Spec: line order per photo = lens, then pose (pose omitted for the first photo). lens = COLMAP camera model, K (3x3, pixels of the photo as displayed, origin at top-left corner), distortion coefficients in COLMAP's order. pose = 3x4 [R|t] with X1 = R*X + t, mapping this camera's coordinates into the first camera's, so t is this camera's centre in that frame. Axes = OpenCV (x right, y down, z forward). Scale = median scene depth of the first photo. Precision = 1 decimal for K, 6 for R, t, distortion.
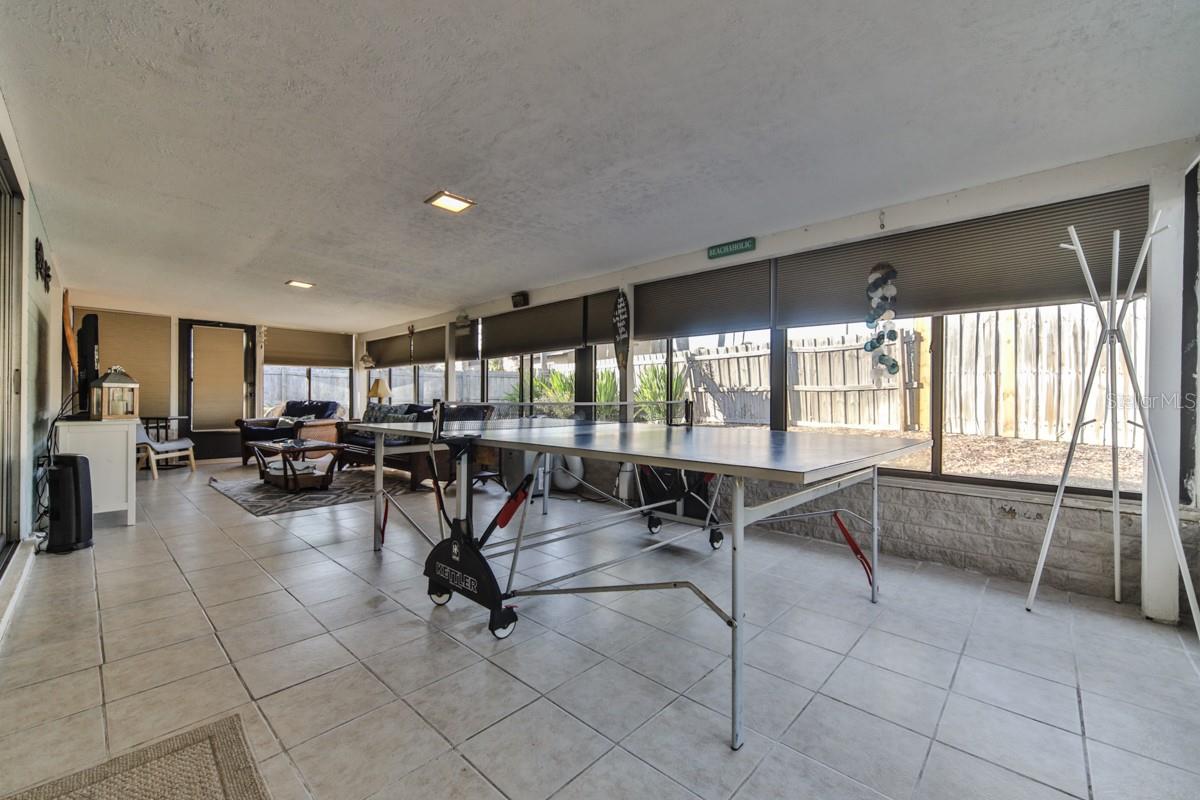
lens RADIAL K [[484.0, 0, 599.9], [0, 484.0, 399.1], [0, 0, 1]] dist [-0.001855, 0.000113]
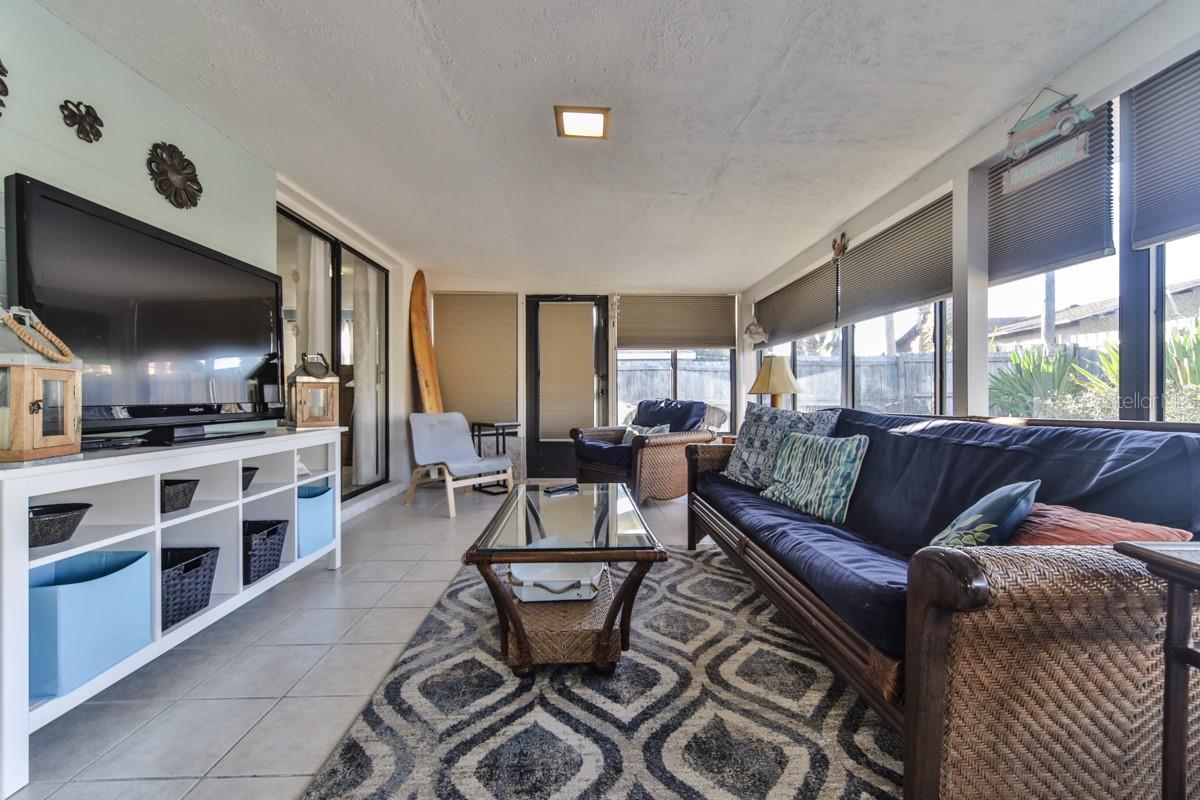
lens RADIAL K [[484.0, 0, 602.5], [0, 484.0, 398.6], [0, 0, 1]] dist [-0.001855, 0.000113]
pose [[0.708185, -0.000485, -0.706026, -0.221089], [0.004511, 0.999982, 0.003837, -0.002051], [0.706012, -0.005902, 0.708175, 0.505332]]
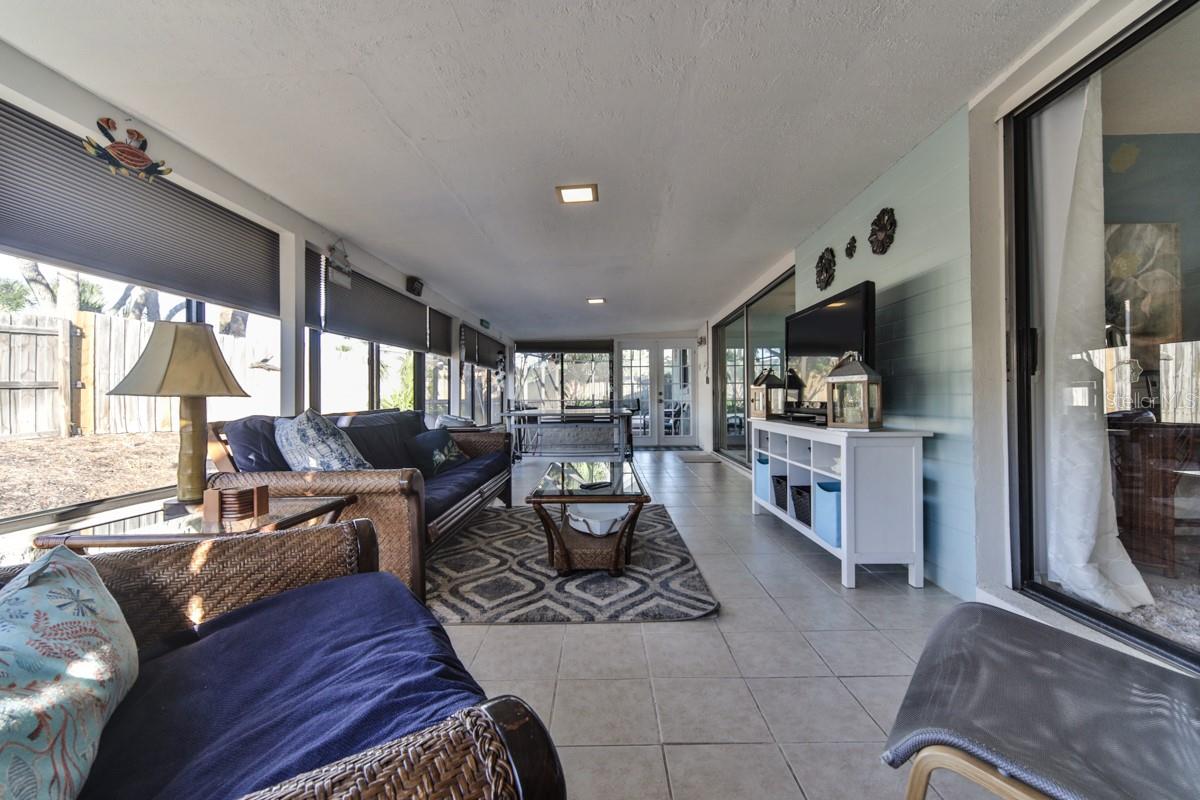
lens RADIAL K [[484.0, 0, 600.8], [0, 484.0, 395.4], [0, 0, 1]] dist [-0.001855, 0.000113]
pose [[-0.670001, 0.005681, 0.742338, -0.730520], [0.001187, 0.999978, -0.006581, -0.002442], [-0.742359, -0.003528, -0.669993, 0.946744]]
